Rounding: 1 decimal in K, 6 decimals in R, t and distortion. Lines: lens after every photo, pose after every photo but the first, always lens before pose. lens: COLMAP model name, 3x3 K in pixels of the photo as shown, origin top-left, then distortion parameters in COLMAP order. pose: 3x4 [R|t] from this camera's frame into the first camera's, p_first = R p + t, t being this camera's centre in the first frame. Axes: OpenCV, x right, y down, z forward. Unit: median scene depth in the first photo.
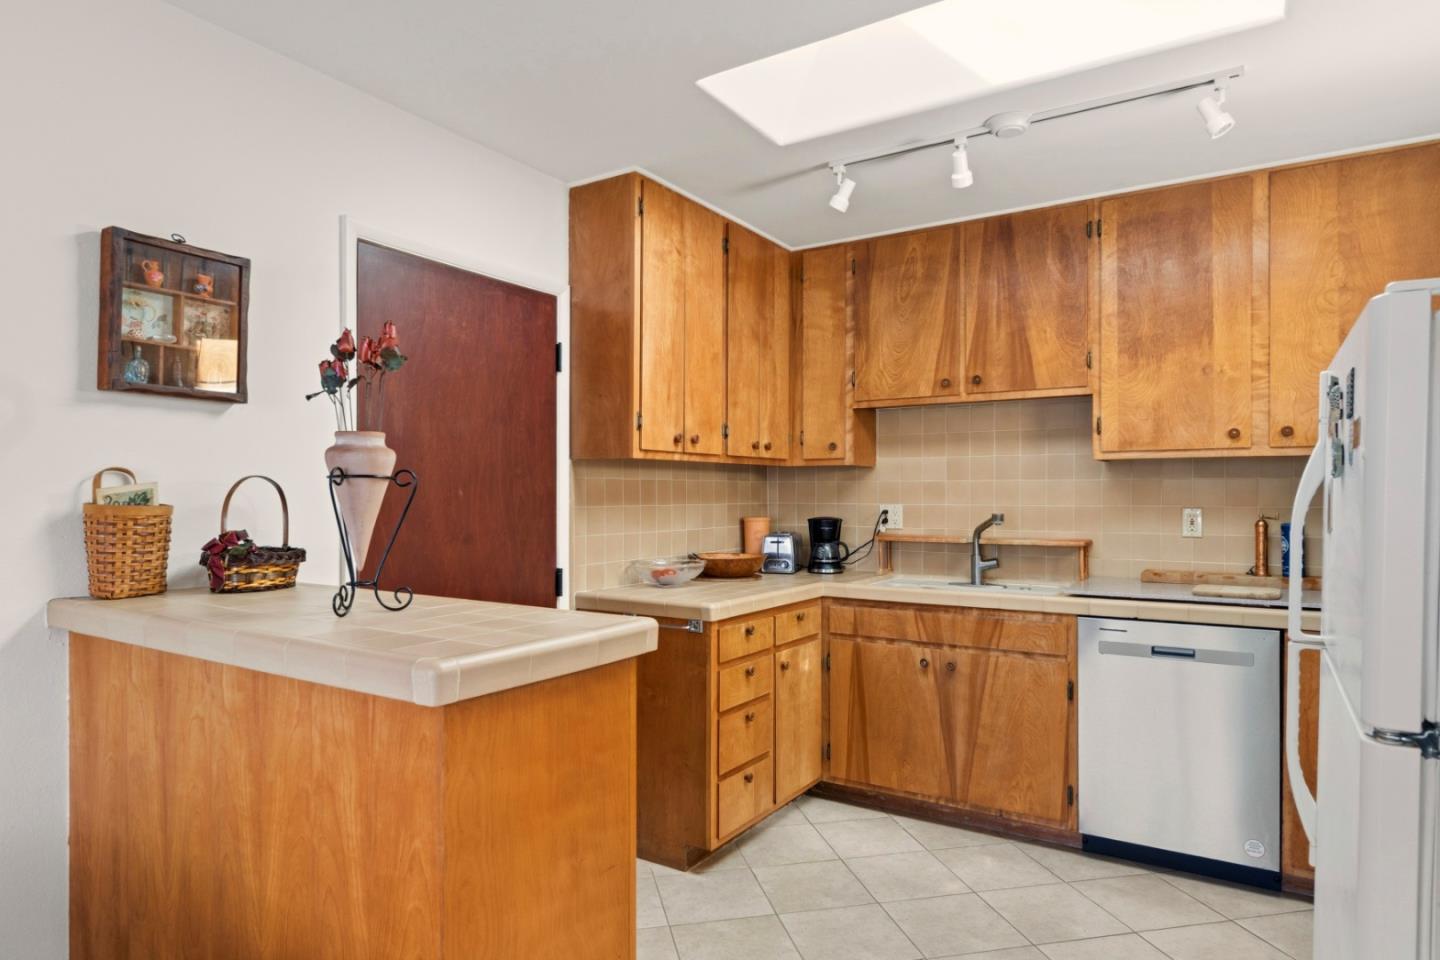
lens RADIAL K [[845.6, 0, 722.2], [0, 845.6, 498.2], [0, 0, 1]] dist [-0.002891, 0.000890]
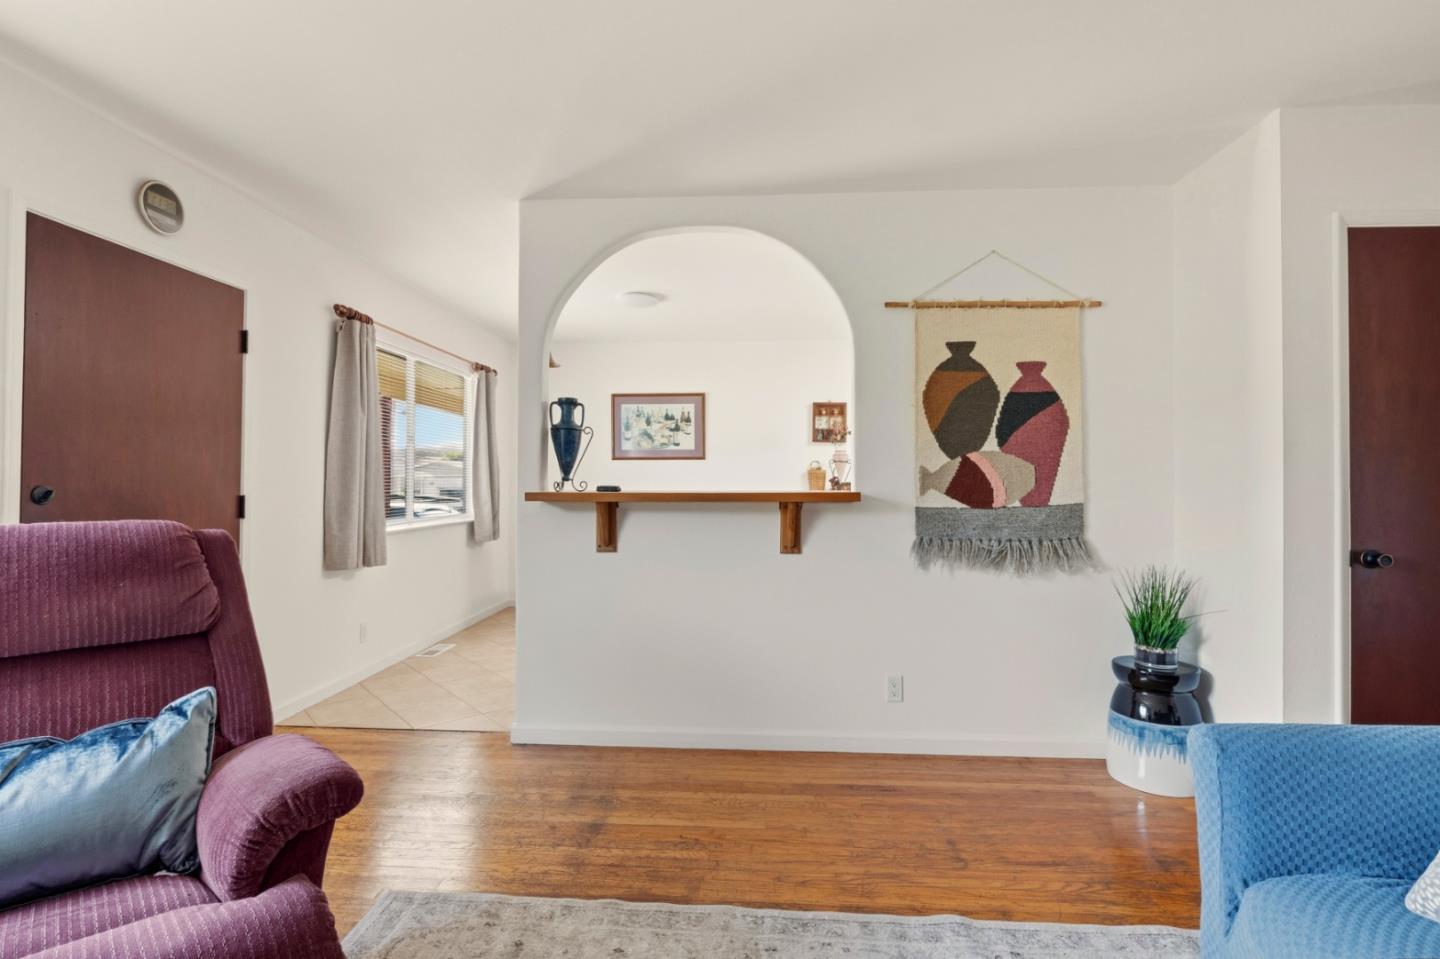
lens RADIAL K [[680.3, 0, 717.3], [0, 680.3, 474.0], [0, 0, 1]] dist [-0.004009, -0.000612]
pose [[0.478846, -0.008812, -0.877855, 1.133533], [-0.006293, 0.999889, -0.013470, 0.043318], [0.877876, 0.011975, 0.478738, -0.574894]]
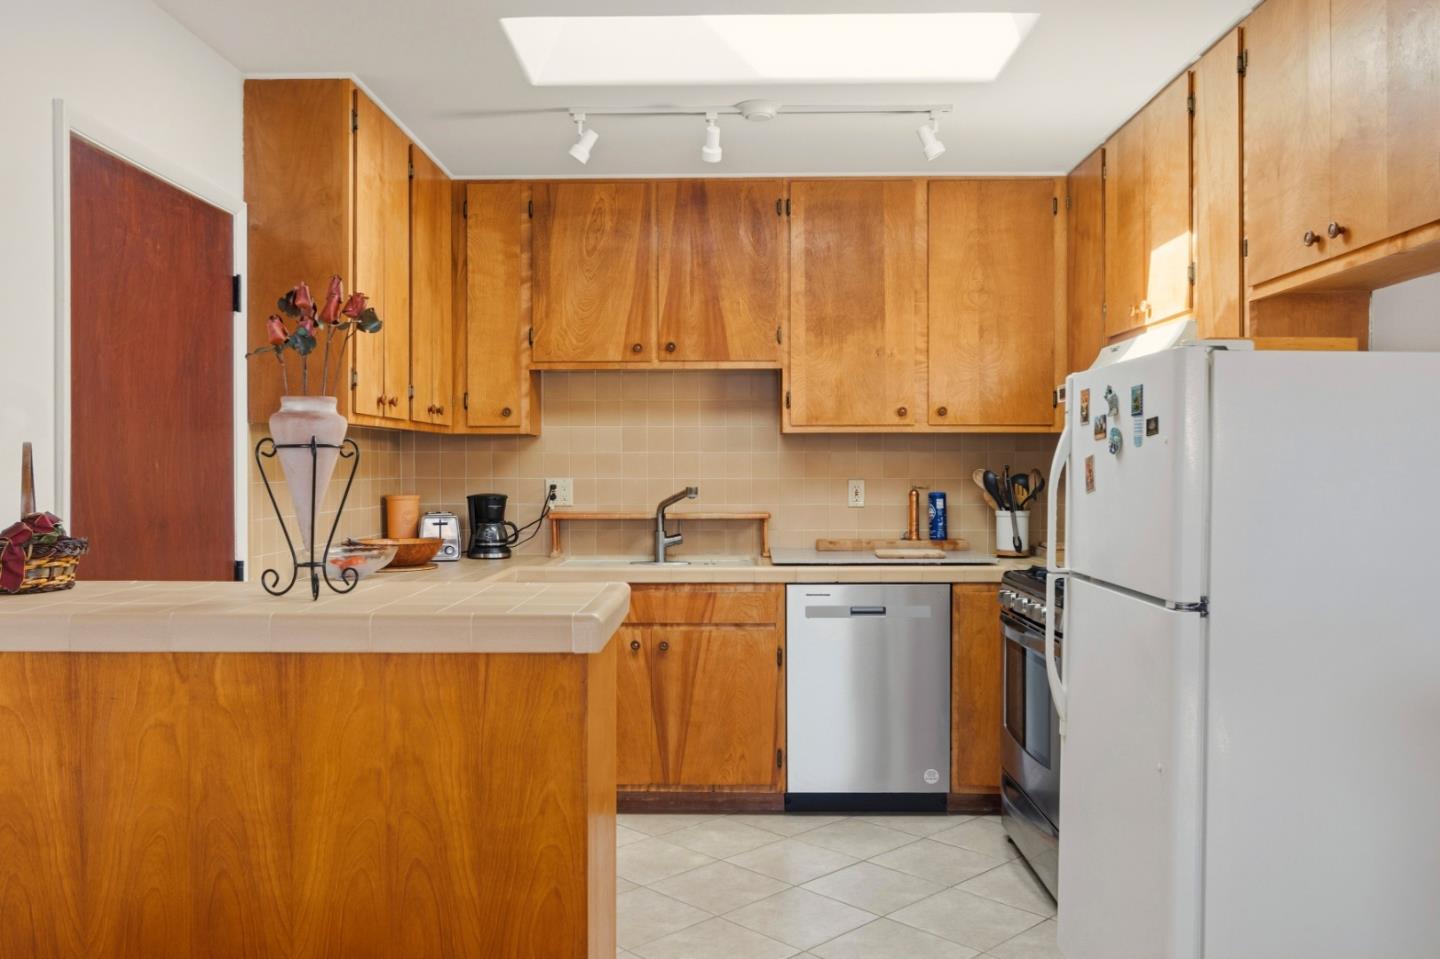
lens RADIAL K [[1137.0, 0, 720.0], [0, 1137.0, 479.5], [0, 0, 1]] dist [0.004831, 0.002579]
pose [[0.851821, -0.006595, 0.523791, -0.356801], [0.003694, 0.999972, 0.006583, 0.001690], [-0.523819, -0.003673, 0.851821, -0.136986]]
